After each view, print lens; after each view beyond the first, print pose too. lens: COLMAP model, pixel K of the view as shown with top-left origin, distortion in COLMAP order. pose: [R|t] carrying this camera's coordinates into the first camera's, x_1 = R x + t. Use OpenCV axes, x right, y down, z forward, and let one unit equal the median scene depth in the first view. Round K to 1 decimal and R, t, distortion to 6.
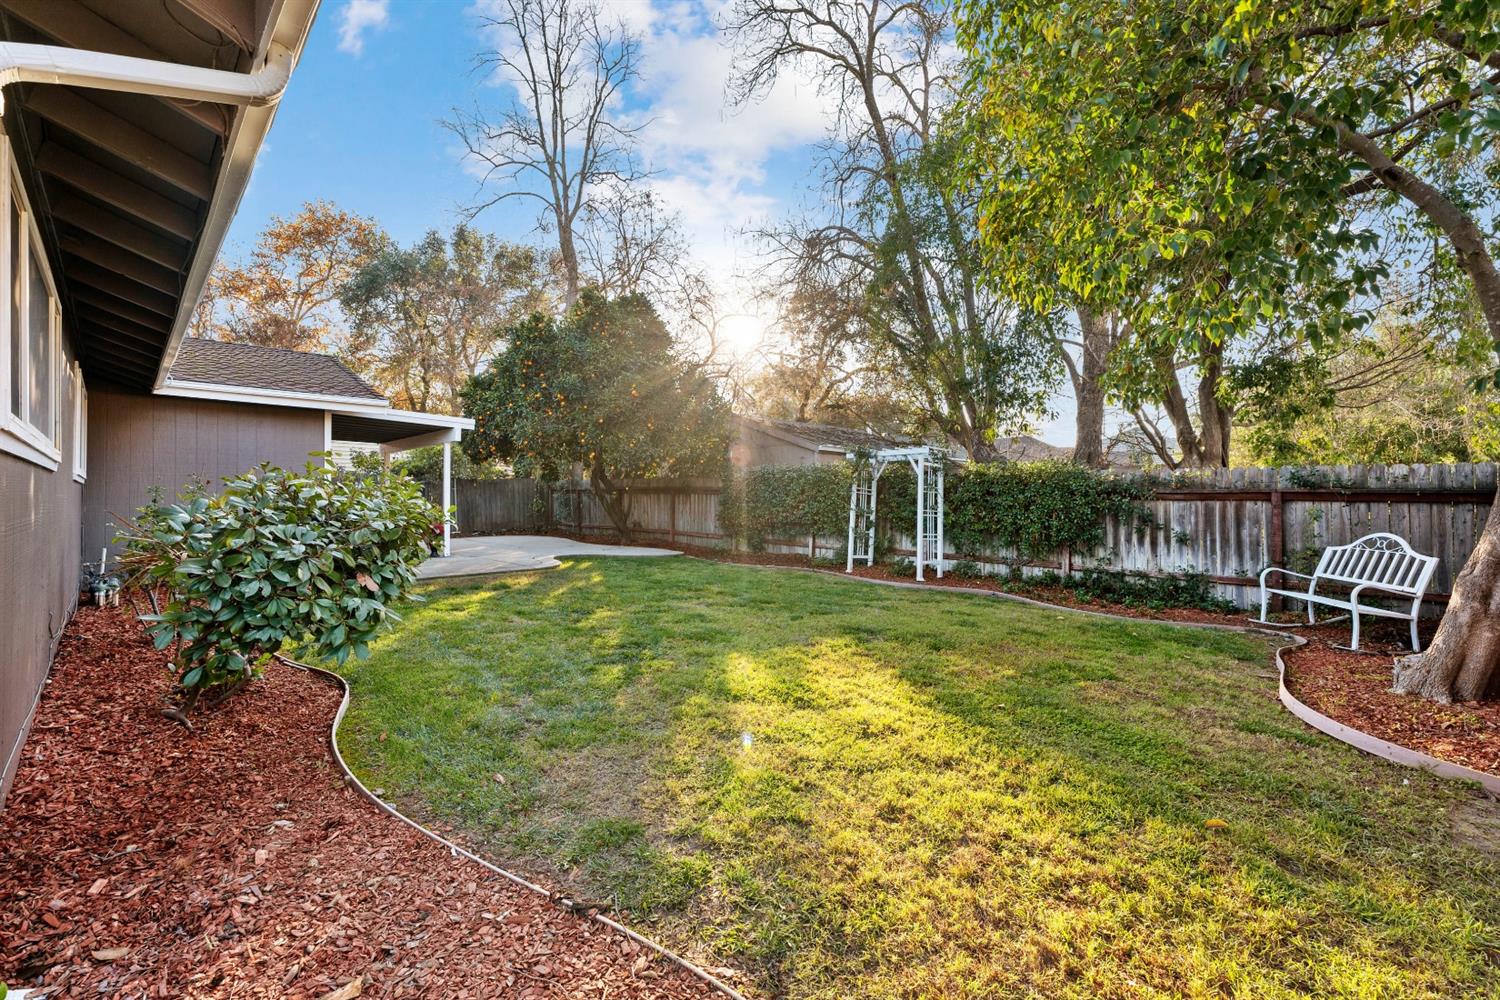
lens RADIAL K [[618.6, 0, 750.1], [0, 618.6, 490.5], [0, 0, 1]] dist [-0.000073, -0.000081]
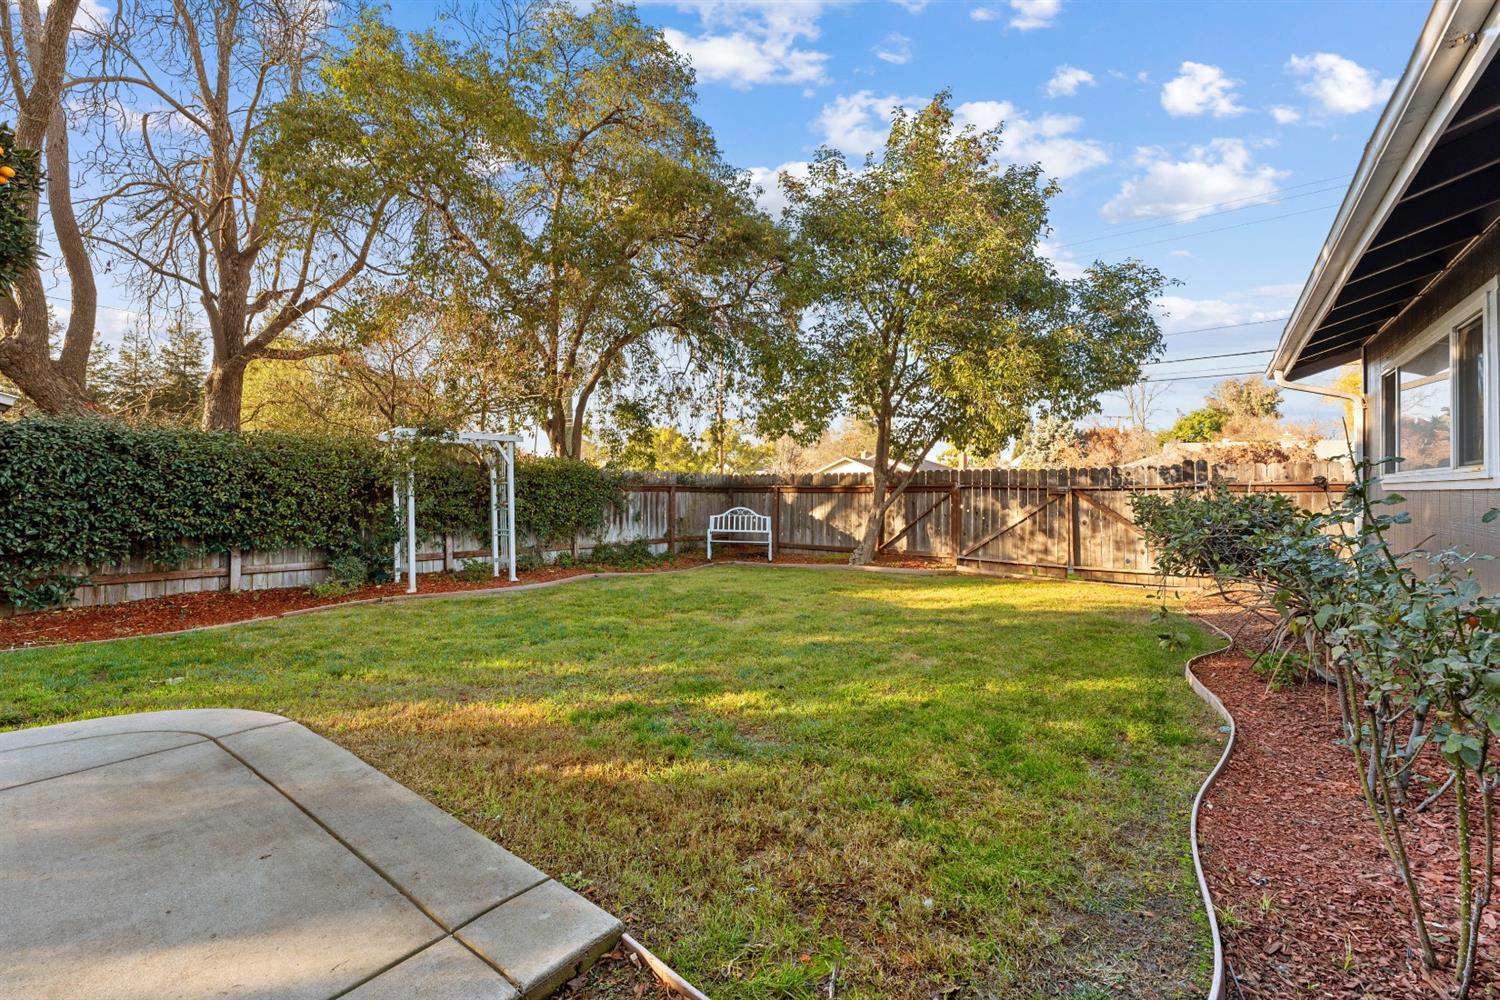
lens RADIAL K [[618.6, 0, 750.1], [0, 618.6, 490.5], [0, 0, 1]] dist [-0.000073, -0.000081]
pose [[-0.135085, -0.006662, 0.990812, -0.795721], [-0.020722, 0.999778, 0.003897, 0.003188], [-0.990617, -0.020005, -0.135193, 0.926070]]
